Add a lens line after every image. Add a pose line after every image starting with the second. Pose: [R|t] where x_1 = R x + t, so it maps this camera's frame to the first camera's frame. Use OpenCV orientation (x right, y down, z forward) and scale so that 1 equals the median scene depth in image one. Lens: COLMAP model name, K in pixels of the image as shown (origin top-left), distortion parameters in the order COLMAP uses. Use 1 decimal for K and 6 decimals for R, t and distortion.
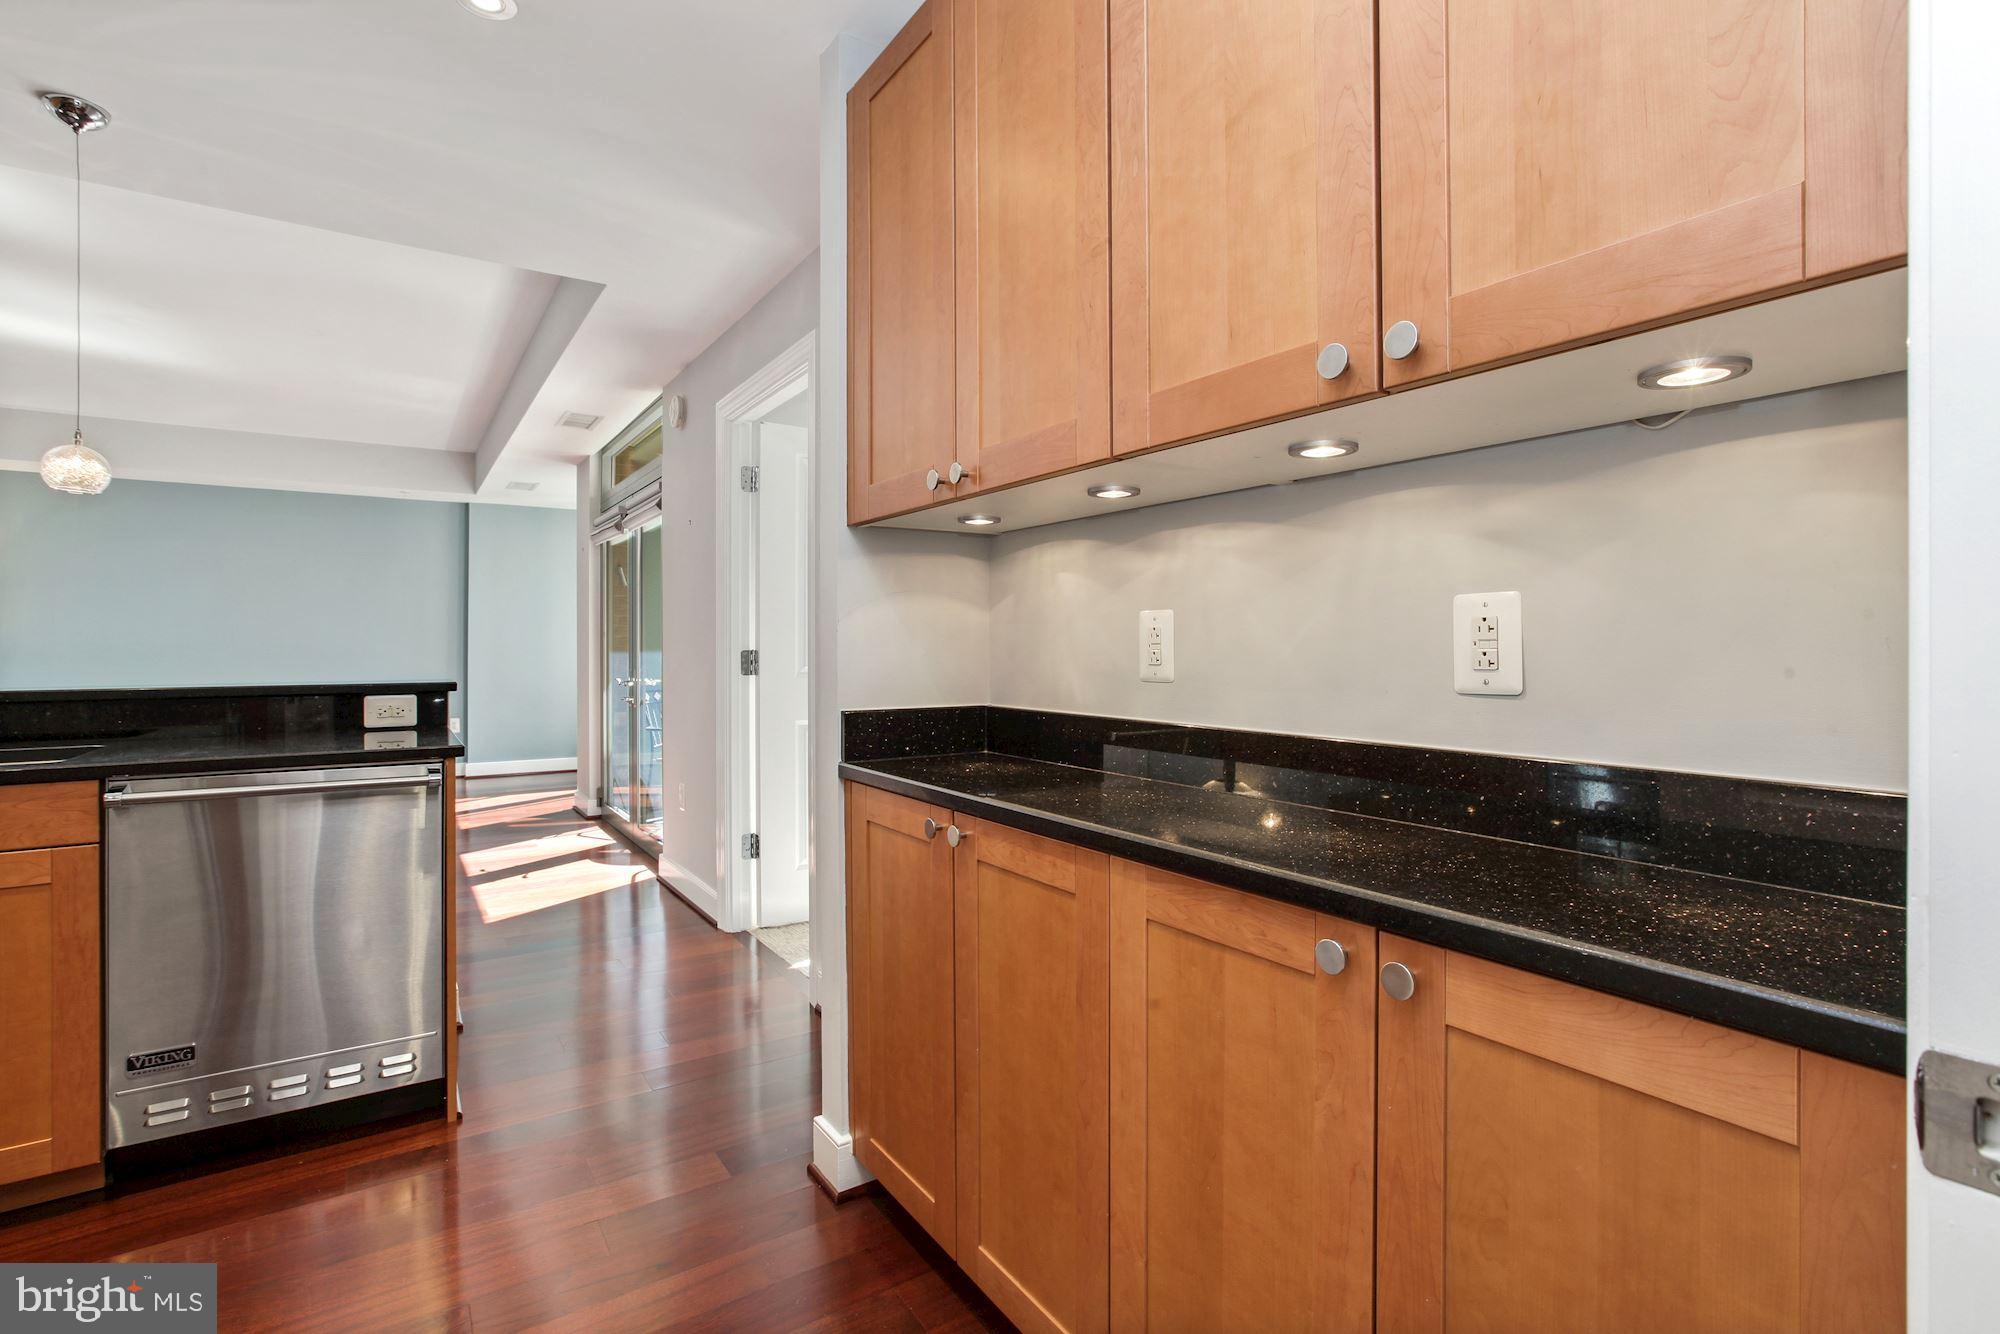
lens RADIAL K [[941.0, 0, 997.7], [0, 941.0, 657.2], [0, 0, 1]] dist [-0.019643, 0.000357]
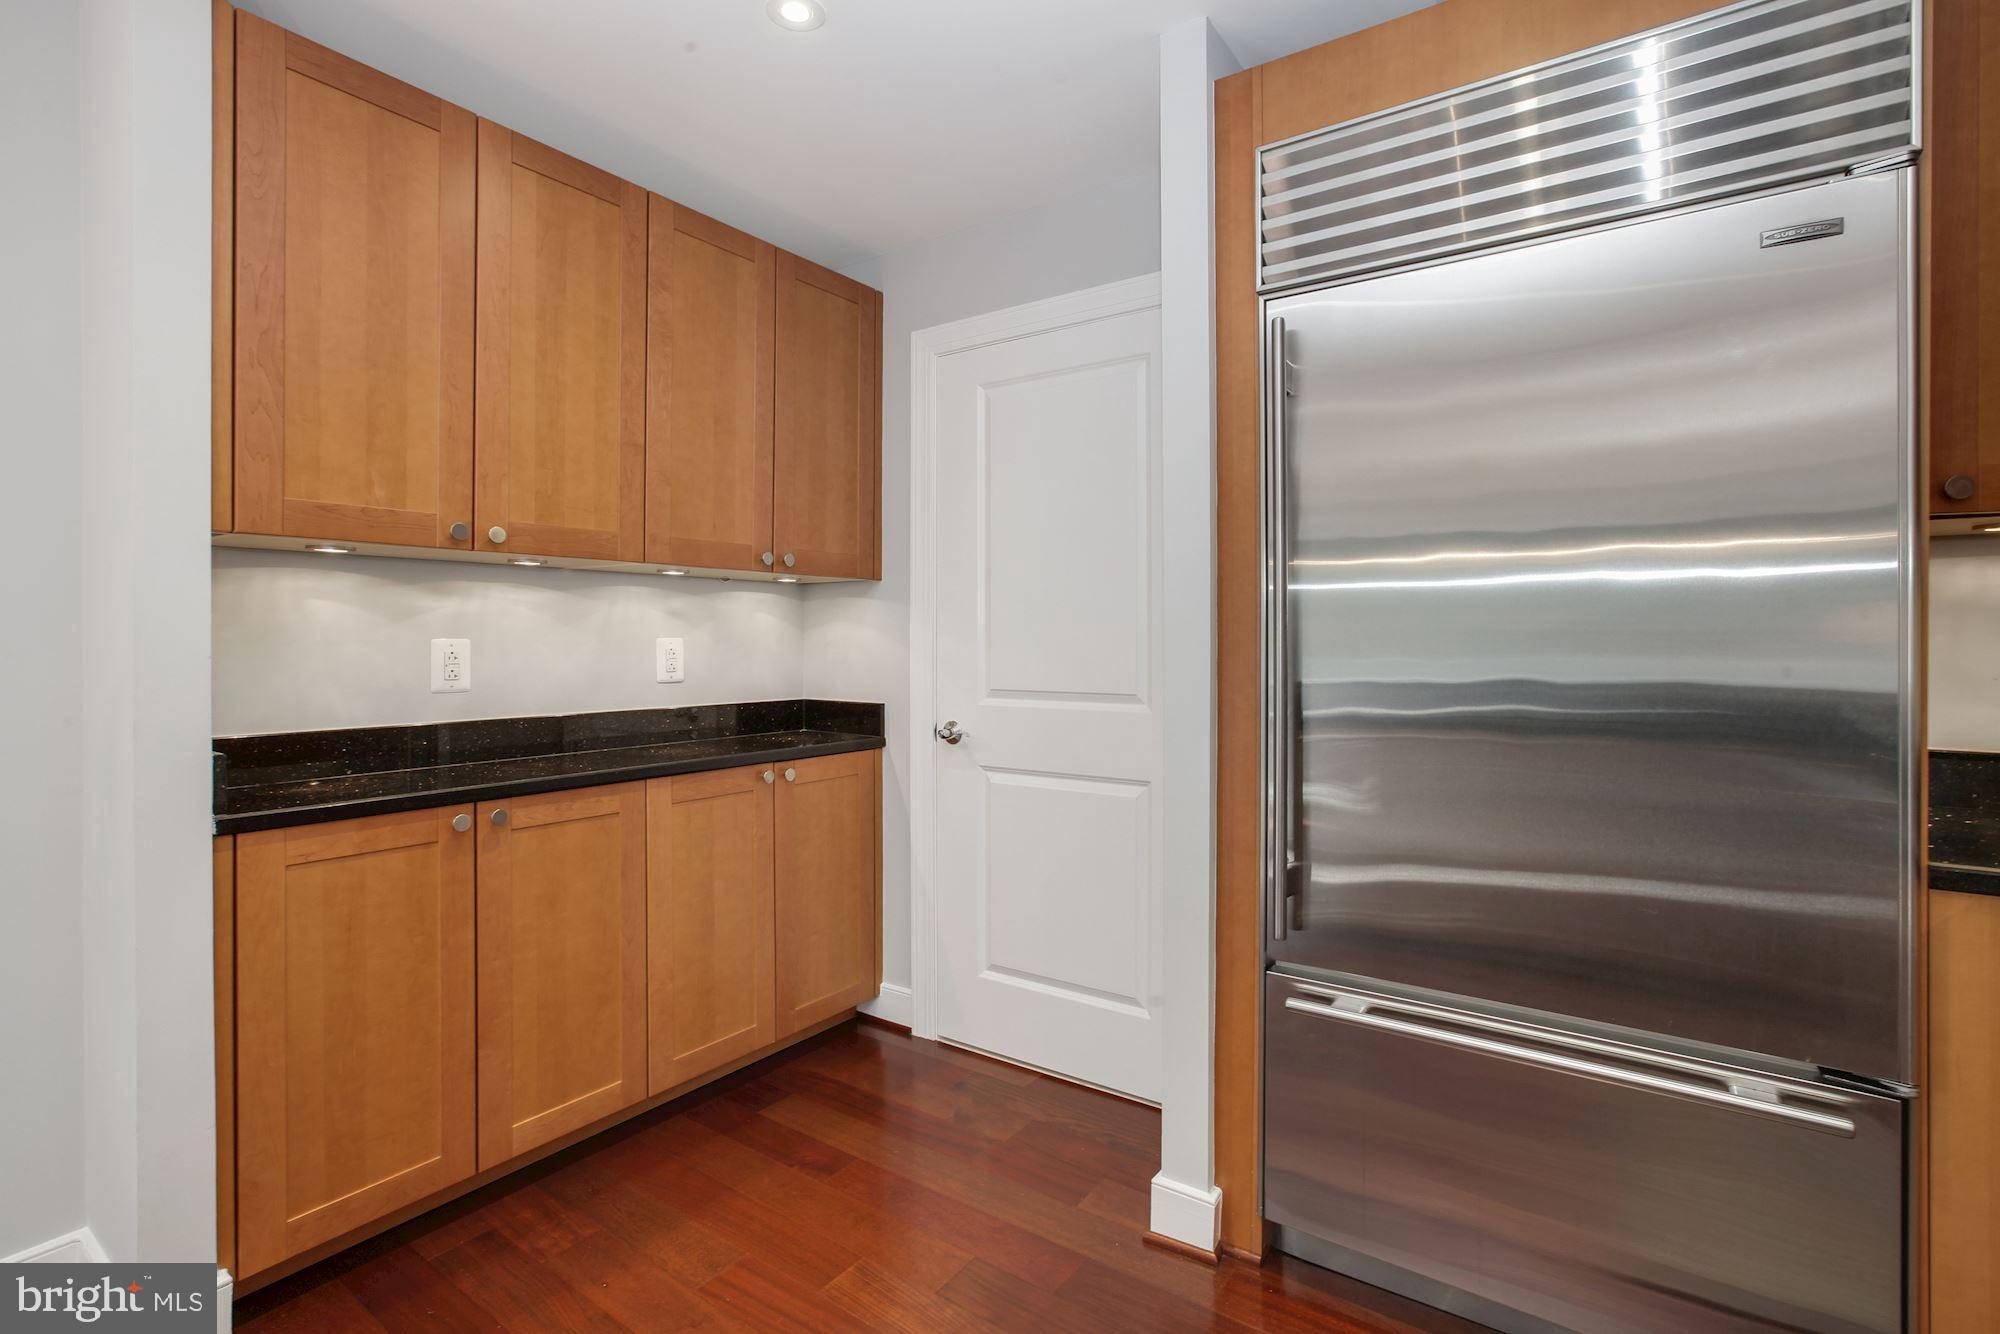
lens RADIAL K [[955.4, 0, 1010.4], [0, 955.4, 651.2], [0, 0, 1]] dist [-0.014798, 0.000774]
pose [[-0.361784, -0.007093, 0.932235, -1.776839], [0.013752, 0.999822, 0.012944, -0.050106], [-0.932160, 0.017503, -0.361622, 0.963769]]
